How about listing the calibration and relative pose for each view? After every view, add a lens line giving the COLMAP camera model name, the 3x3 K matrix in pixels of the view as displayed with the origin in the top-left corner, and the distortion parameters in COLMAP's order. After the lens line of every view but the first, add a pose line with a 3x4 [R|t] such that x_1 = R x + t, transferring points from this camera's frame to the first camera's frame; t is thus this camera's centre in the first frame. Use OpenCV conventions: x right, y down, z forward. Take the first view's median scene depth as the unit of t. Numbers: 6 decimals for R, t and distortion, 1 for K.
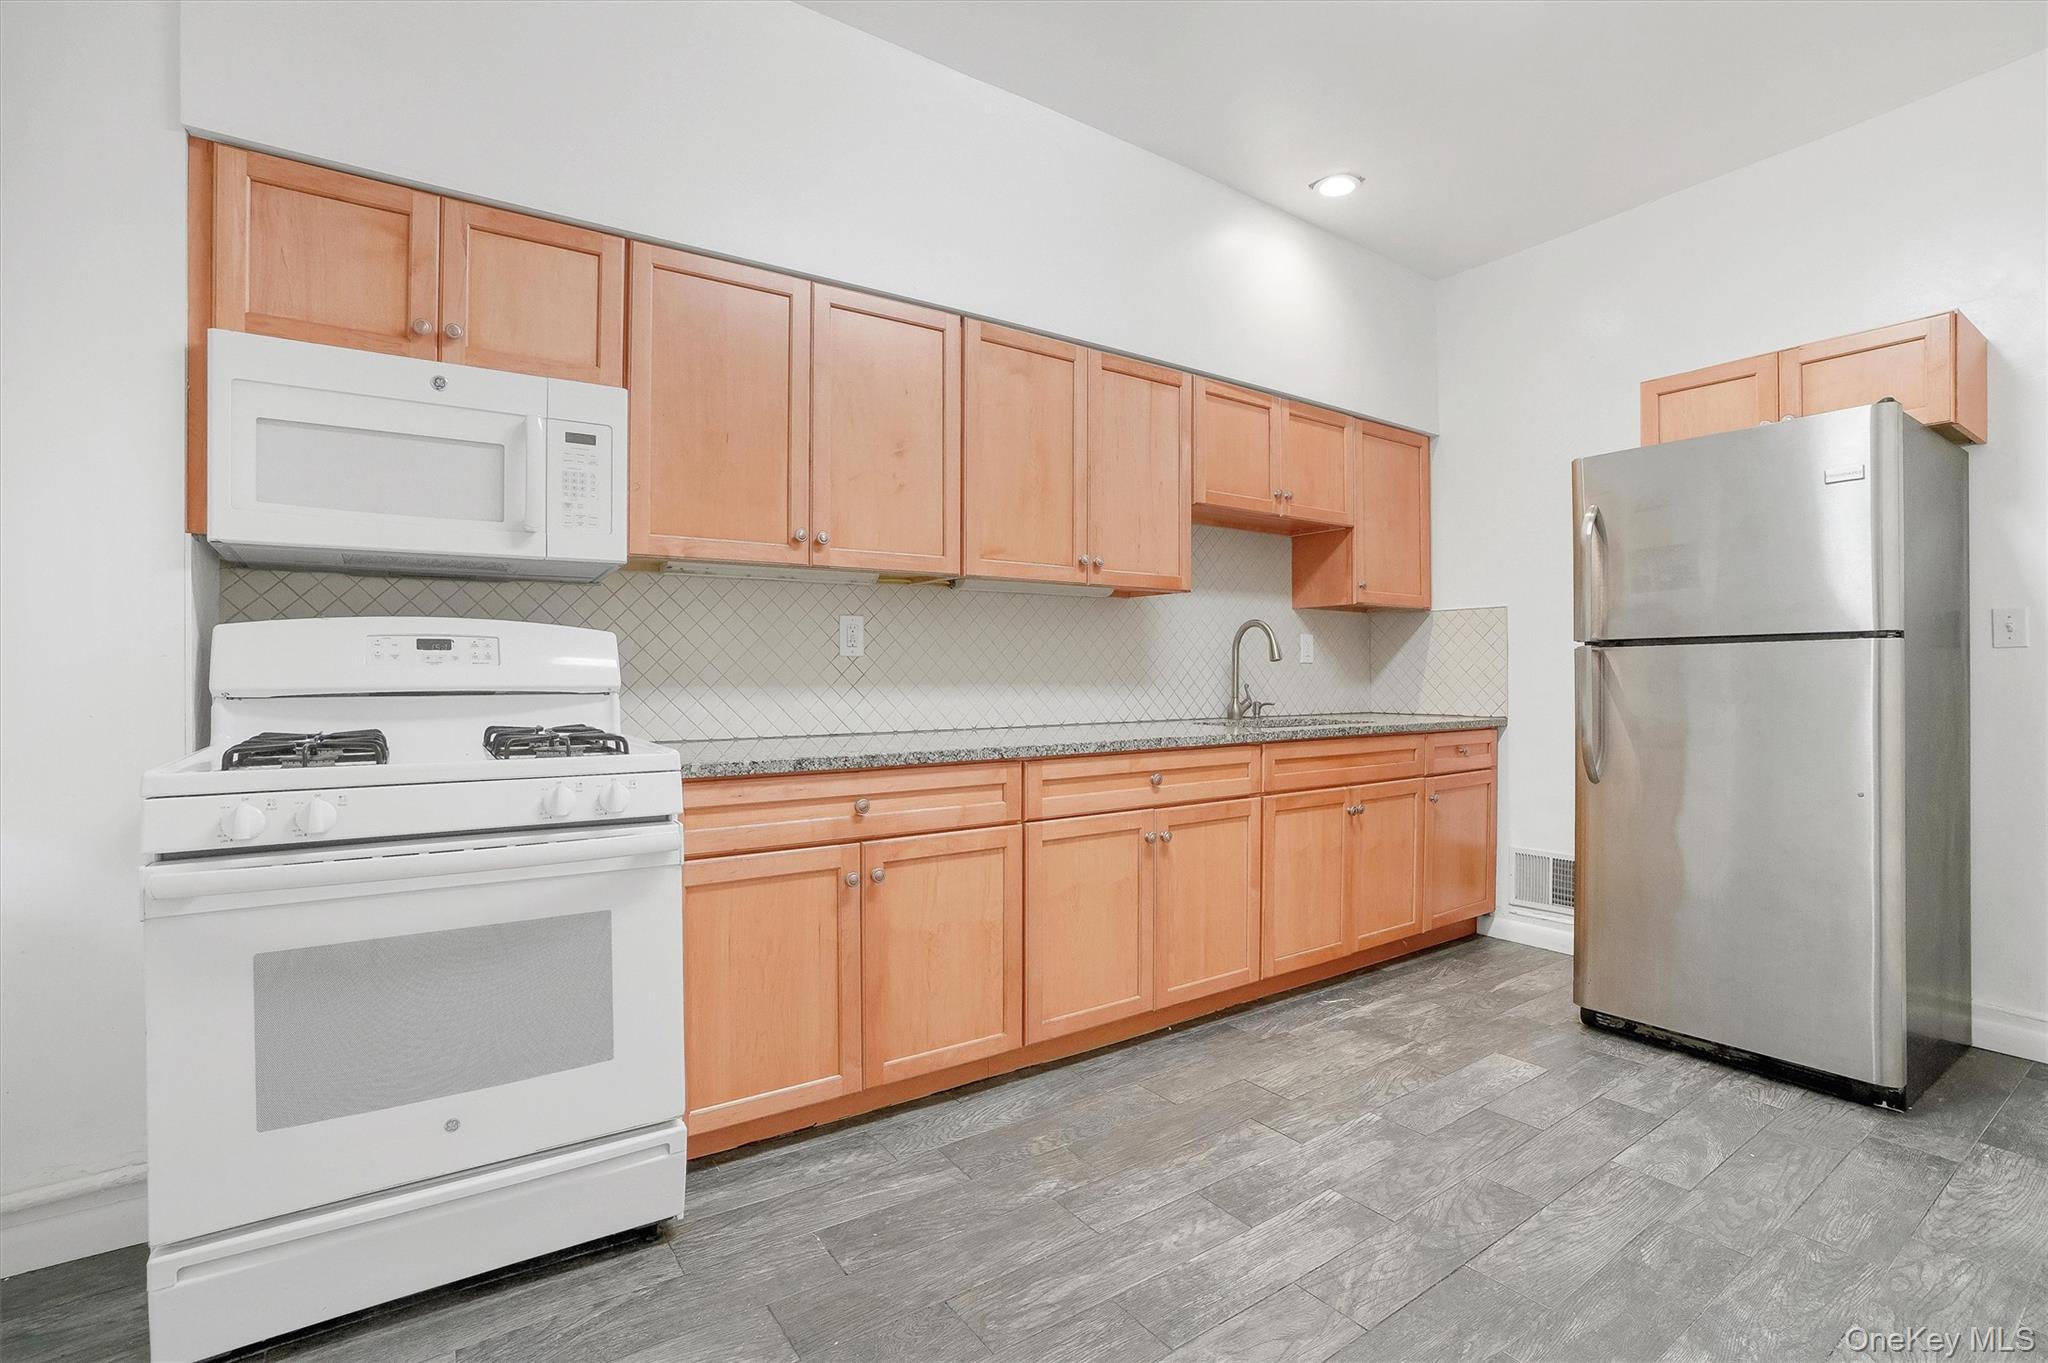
lens RADIAL K [[916.3, 0, 1024.0], [0, 916.3, 681.5], [0, 0, 1]] dist [-0.065584, 0.023768]
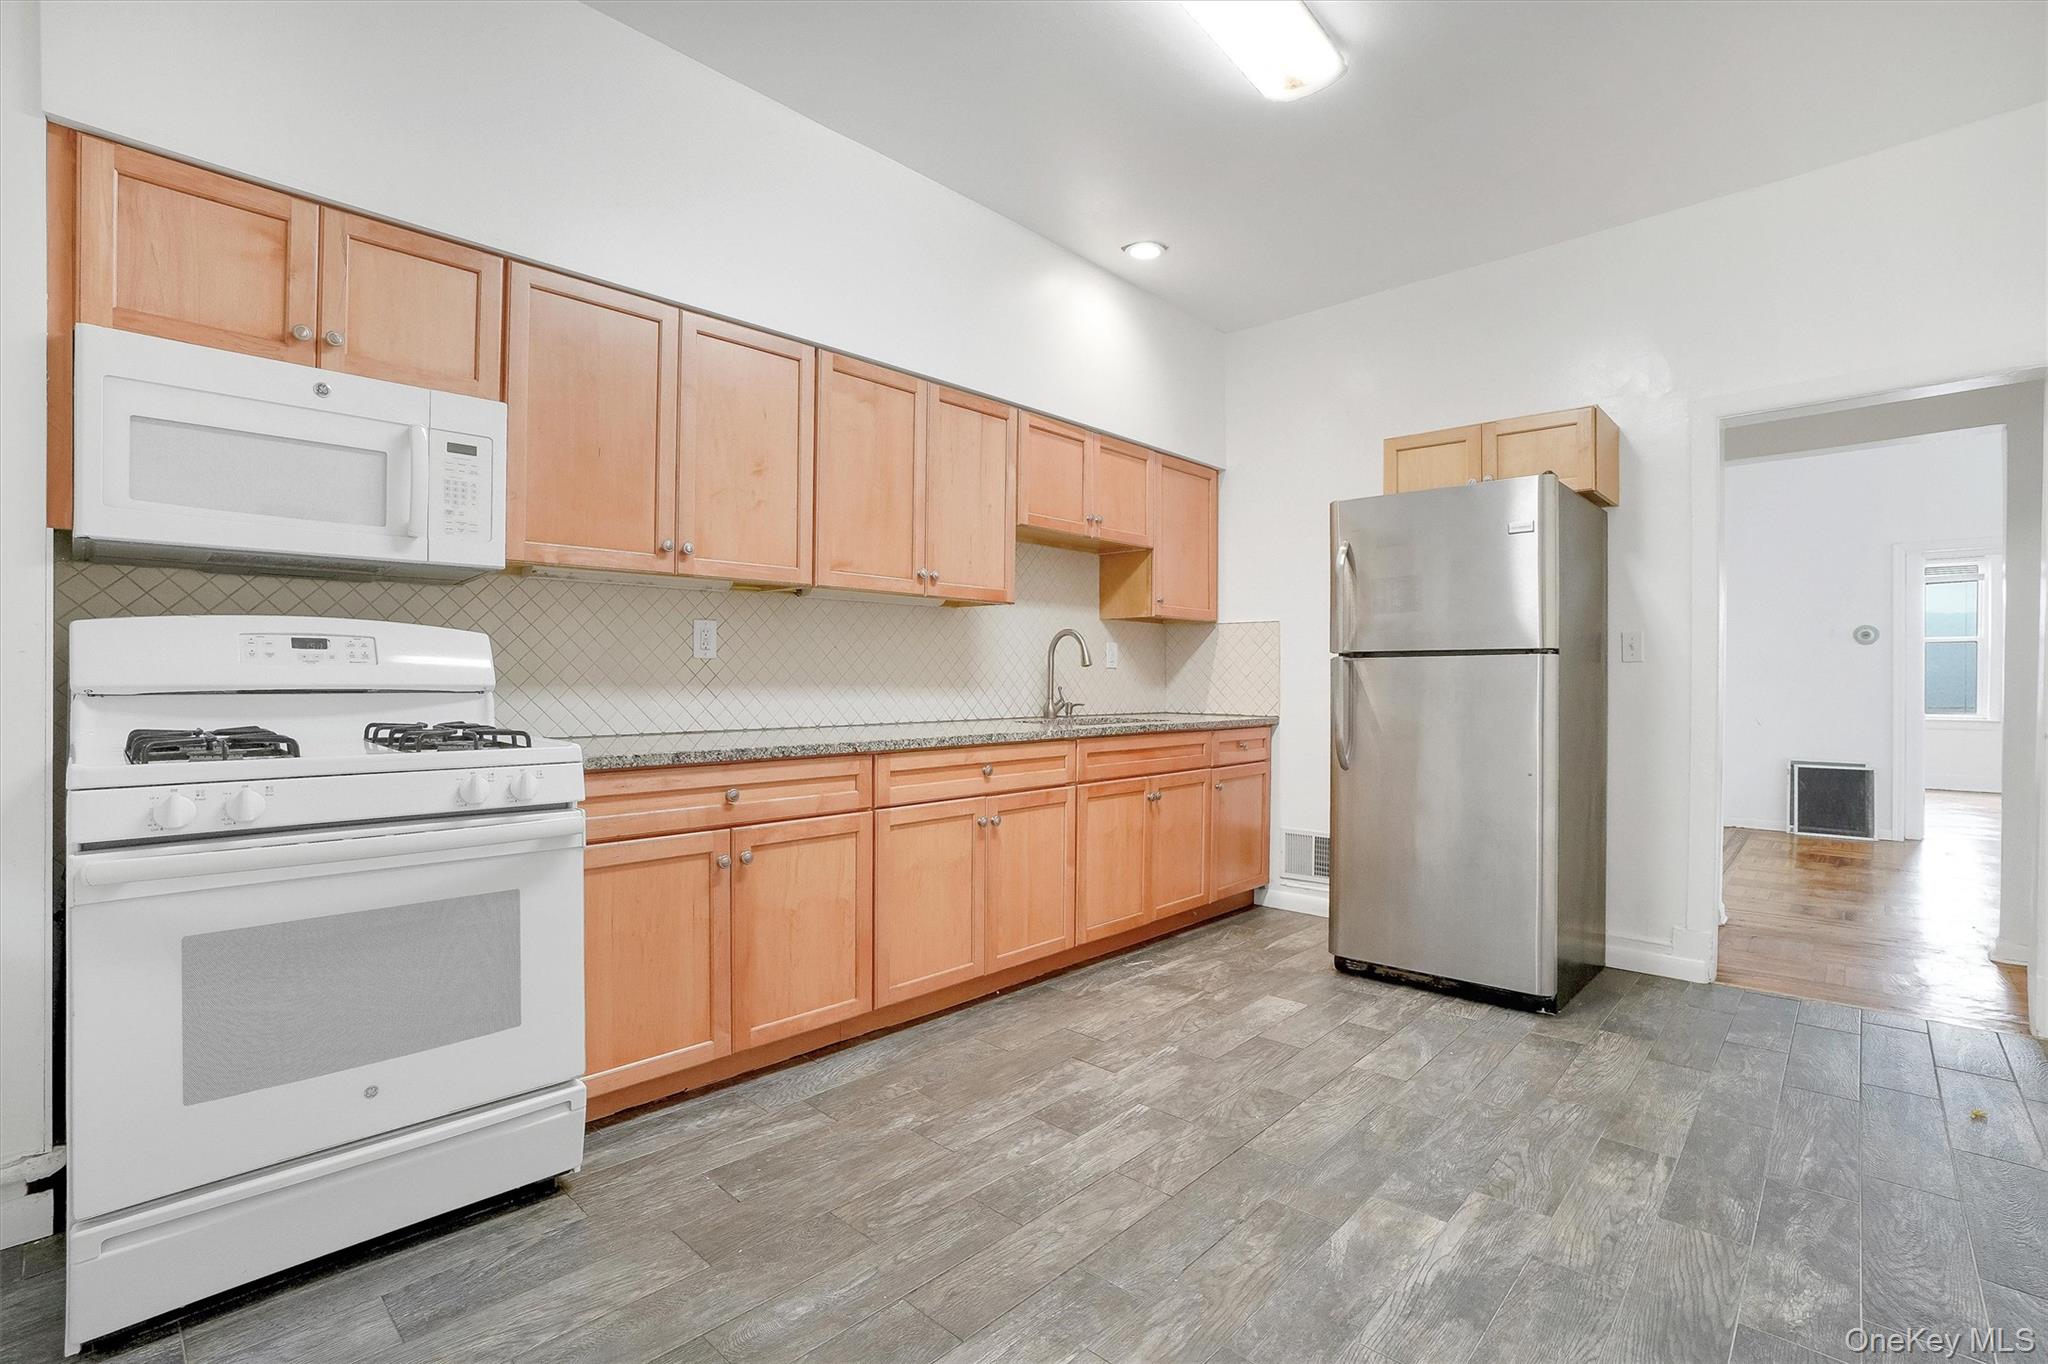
lens RADIAL K [[916.3, 0, 1024.0], [0, 916.3, 682.0], [0, 0, 1]] dist [-0.065584, 0.023768]
pose [[0.976839, 0.006809, 0.213868, -0.068637], [-0.006528, 0.999977, -0.002017, -0.000552], [-0.213877, 0.000574, 0.976860, -0.146847]]
